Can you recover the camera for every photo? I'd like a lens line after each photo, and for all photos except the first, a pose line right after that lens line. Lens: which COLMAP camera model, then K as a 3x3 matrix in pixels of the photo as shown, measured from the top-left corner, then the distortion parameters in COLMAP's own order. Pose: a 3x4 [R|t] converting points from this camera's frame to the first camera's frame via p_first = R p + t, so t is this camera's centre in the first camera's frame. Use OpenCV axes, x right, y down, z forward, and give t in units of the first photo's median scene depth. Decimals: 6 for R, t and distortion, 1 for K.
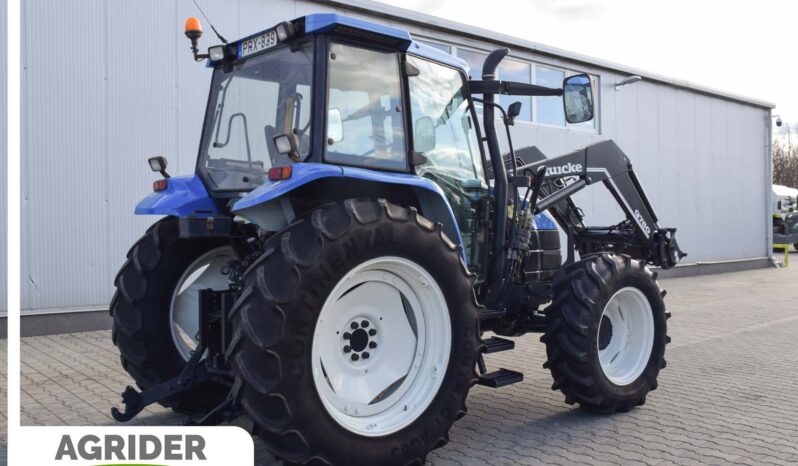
lens RADIAL K [[681.8, 0, 399.4], [0, 681.8, 235.1], [0, 0, 1]] dist [-0.017385, -0.004273]
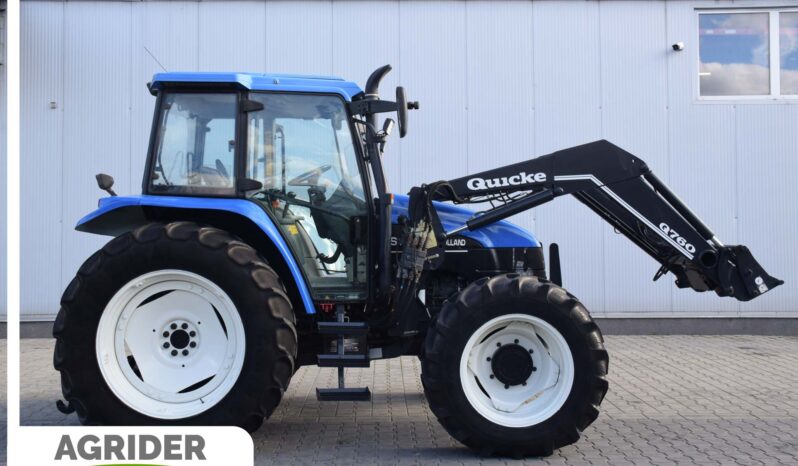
lens RADIAL K [[774.3, 0, 399.9], [0, 774.3, 227.1], [0, 0, 1]] dist [-0.012621, 0.000000]
pose [[0.781491, -0.022755, -0.623502, 0.849492], [-0.005719, 0.999031, -0.043628, 0.010920], [0.623891, 0.037661, 0.780604, 0.132463]]
